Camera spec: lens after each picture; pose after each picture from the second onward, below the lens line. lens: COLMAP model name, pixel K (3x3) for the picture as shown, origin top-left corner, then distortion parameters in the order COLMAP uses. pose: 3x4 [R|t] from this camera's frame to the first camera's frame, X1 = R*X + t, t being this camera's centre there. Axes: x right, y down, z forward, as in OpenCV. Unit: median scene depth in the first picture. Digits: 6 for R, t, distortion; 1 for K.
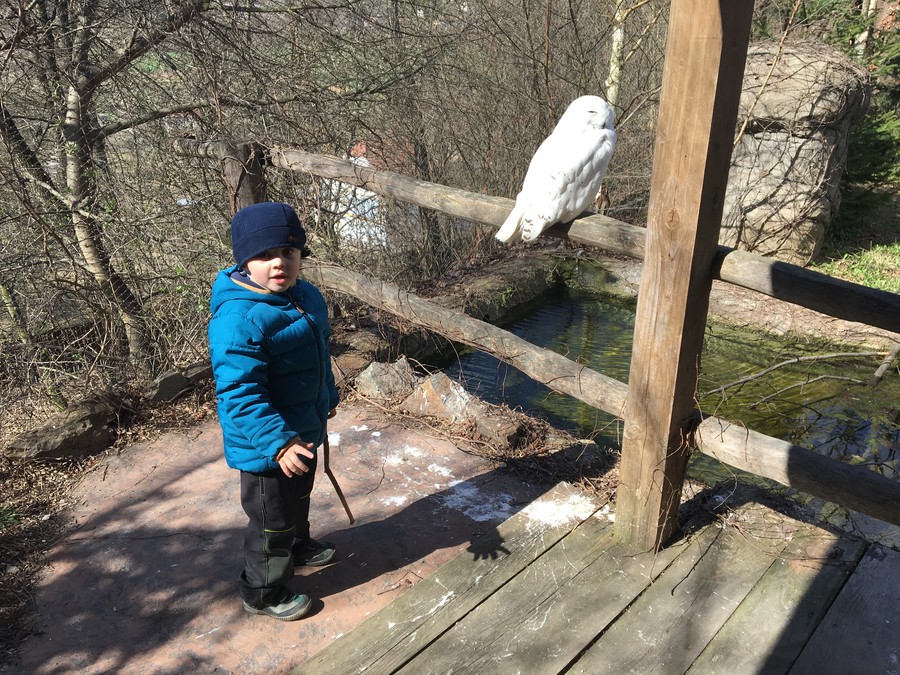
lens RADIAL K [[760.7, 0, 450.0], [0, 760.7, 337.5], [0, 0, 1]] dist [0.123564, -0.177939]
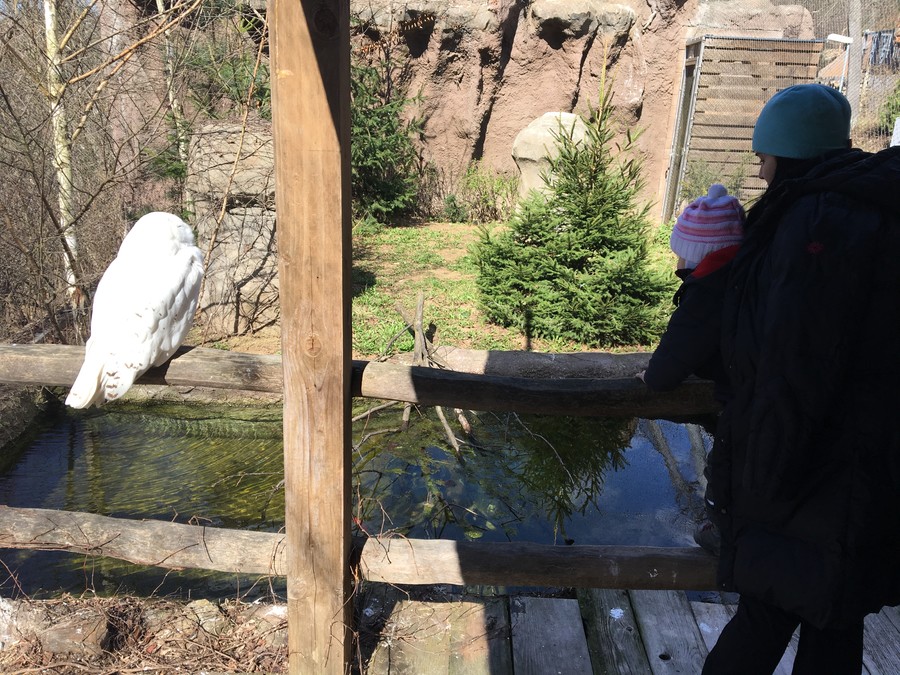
lens RADIAL K [[760.7, 0, 450.0], [0, 760.7, 337.5], [0, 0, 1]] dist [0.123564, -0.177939]
pose [[0.750131, -0.188387, 0.633888, -0.122802], [0.233227, 0.972336, 0.012975, -0.119203], [-0.618796, 0.138107, 0.773316, 0.198164]]
